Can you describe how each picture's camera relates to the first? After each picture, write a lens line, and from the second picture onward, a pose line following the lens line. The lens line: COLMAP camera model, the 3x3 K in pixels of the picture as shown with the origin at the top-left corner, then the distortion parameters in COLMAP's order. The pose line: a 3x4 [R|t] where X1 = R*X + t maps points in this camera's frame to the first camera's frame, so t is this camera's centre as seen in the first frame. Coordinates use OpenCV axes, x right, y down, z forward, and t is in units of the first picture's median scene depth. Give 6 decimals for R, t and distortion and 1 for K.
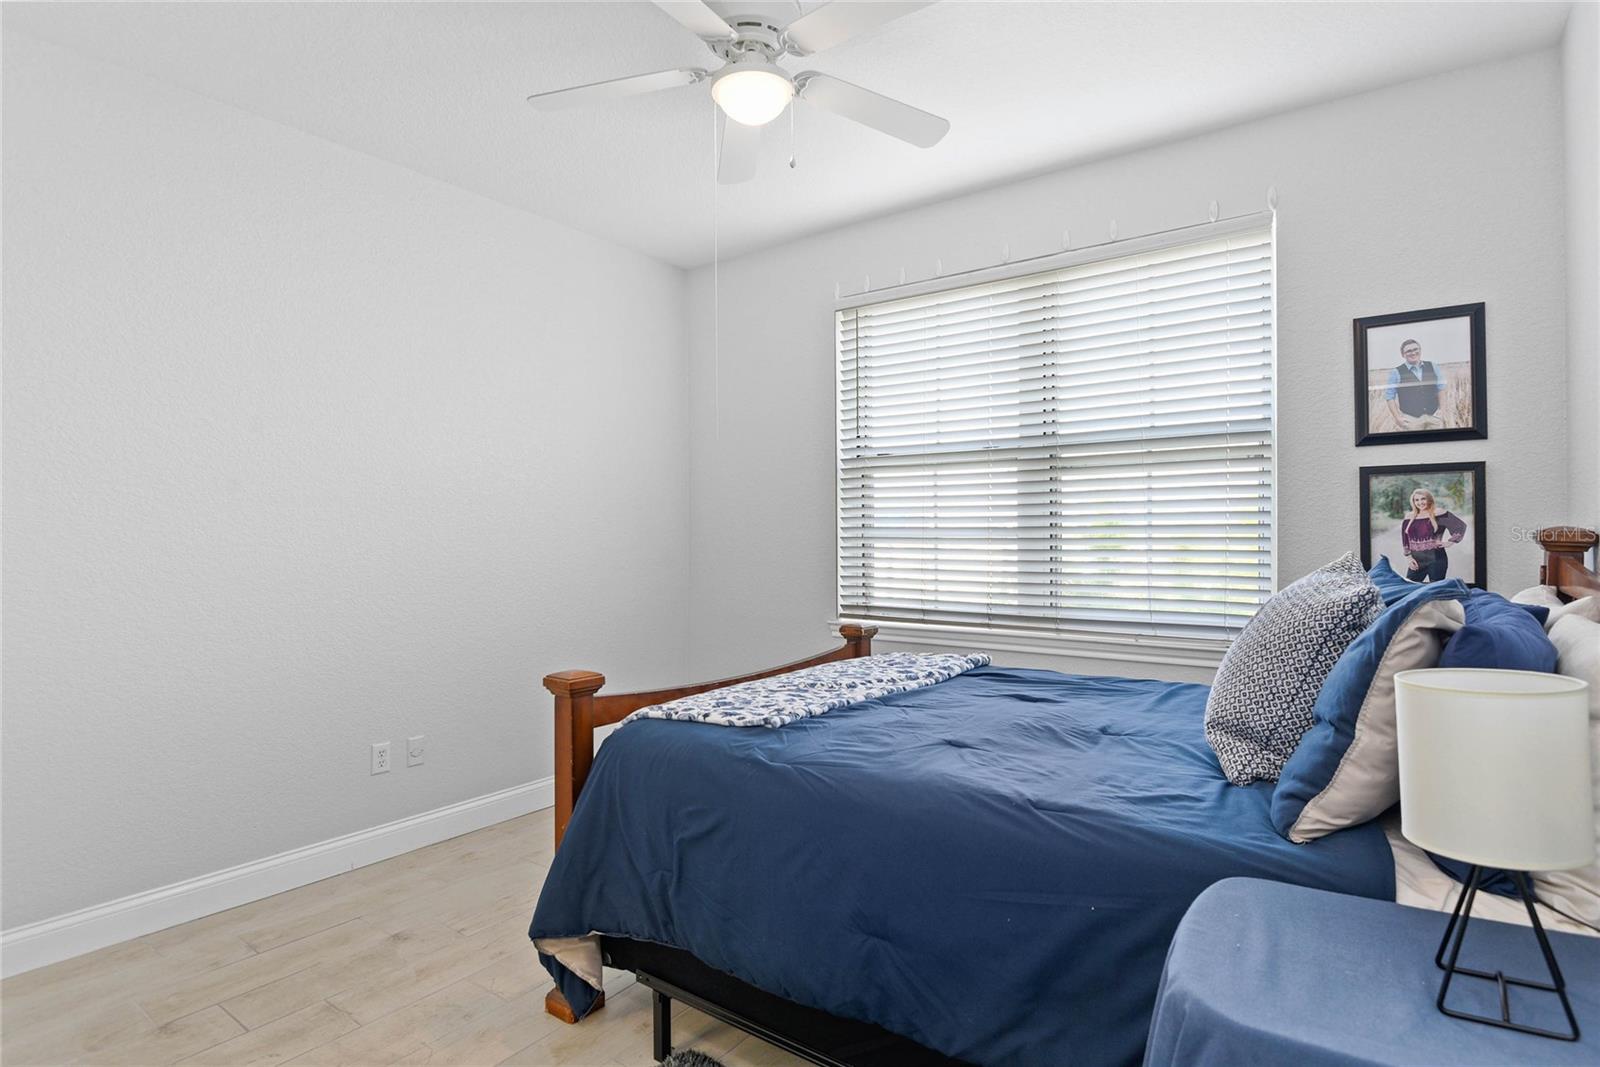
lens RADIAL K [[802.5, 0, 808.4], [0, 802.5, 528.9], [0, 0, 1]] dist [0.009457, -0.001696]
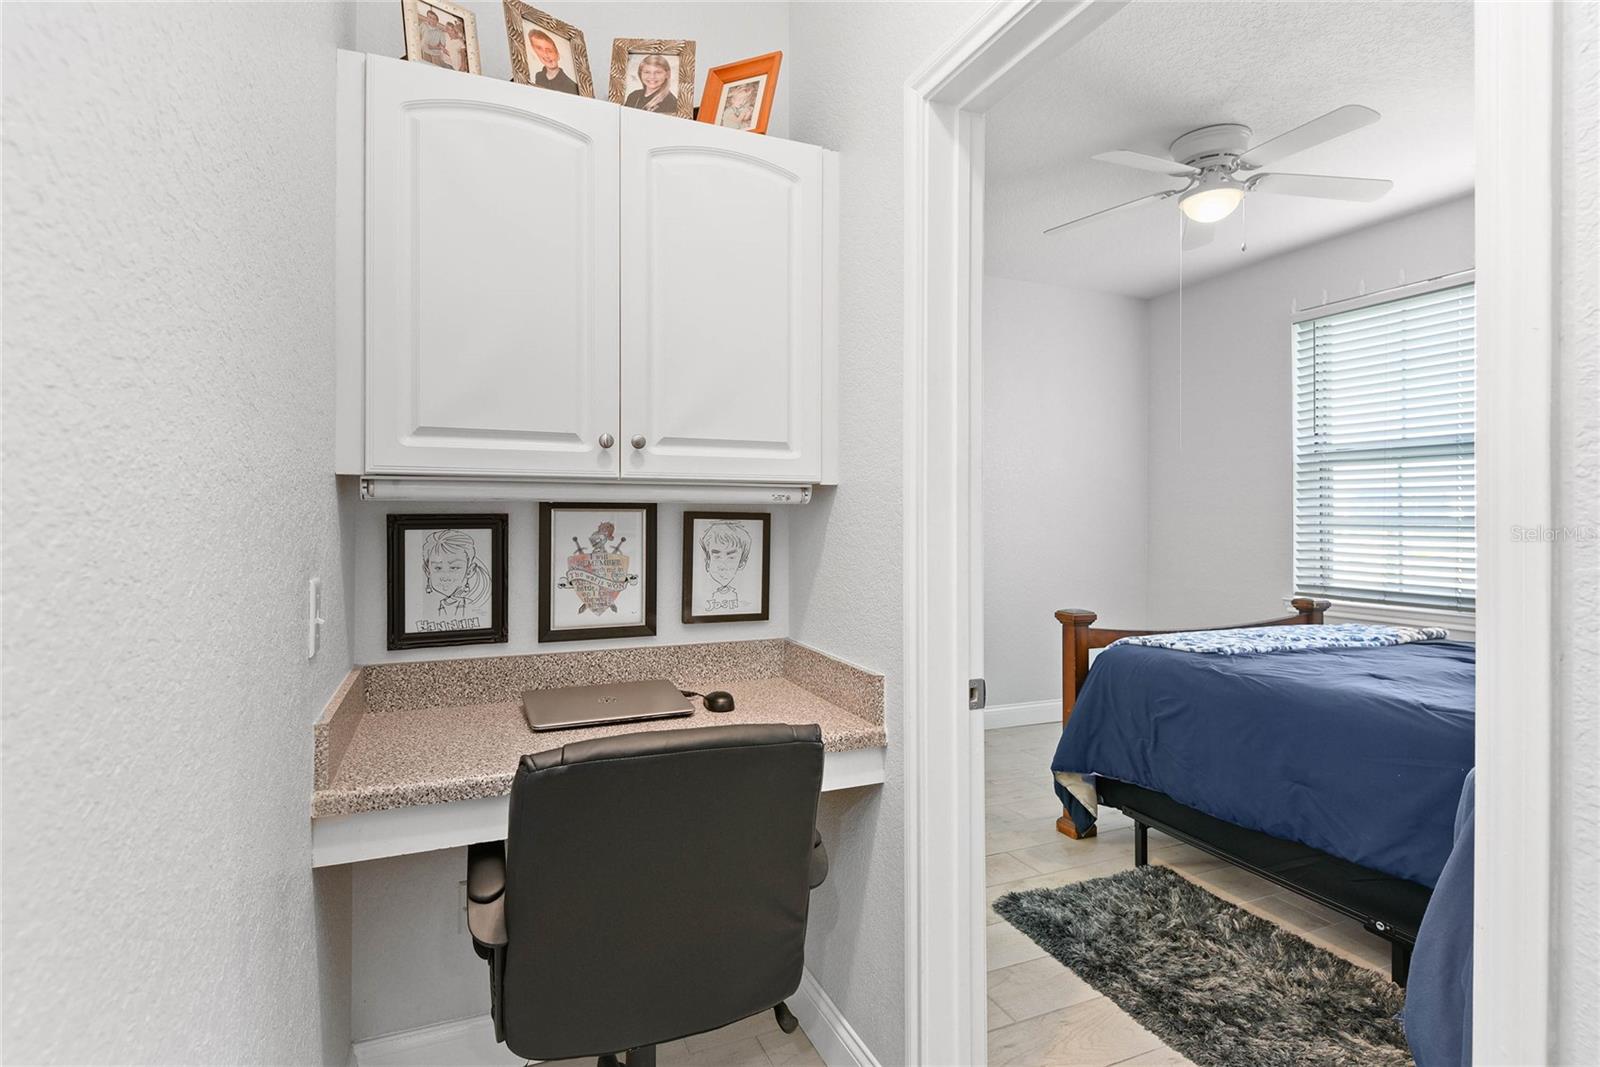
lens RADIAL K [[802.5, 0, 798.8], [0, 802.5, 507.0], [0, 0, 1]] dist [0.009457, -0.001696]
pose [[0.857478, 0.003266, -0.514511, 0.038304], [-0.008185, 0.999940, -0.007293, 0.000724], [0.514456, 0.010464, 0.857453, -0.569584]]
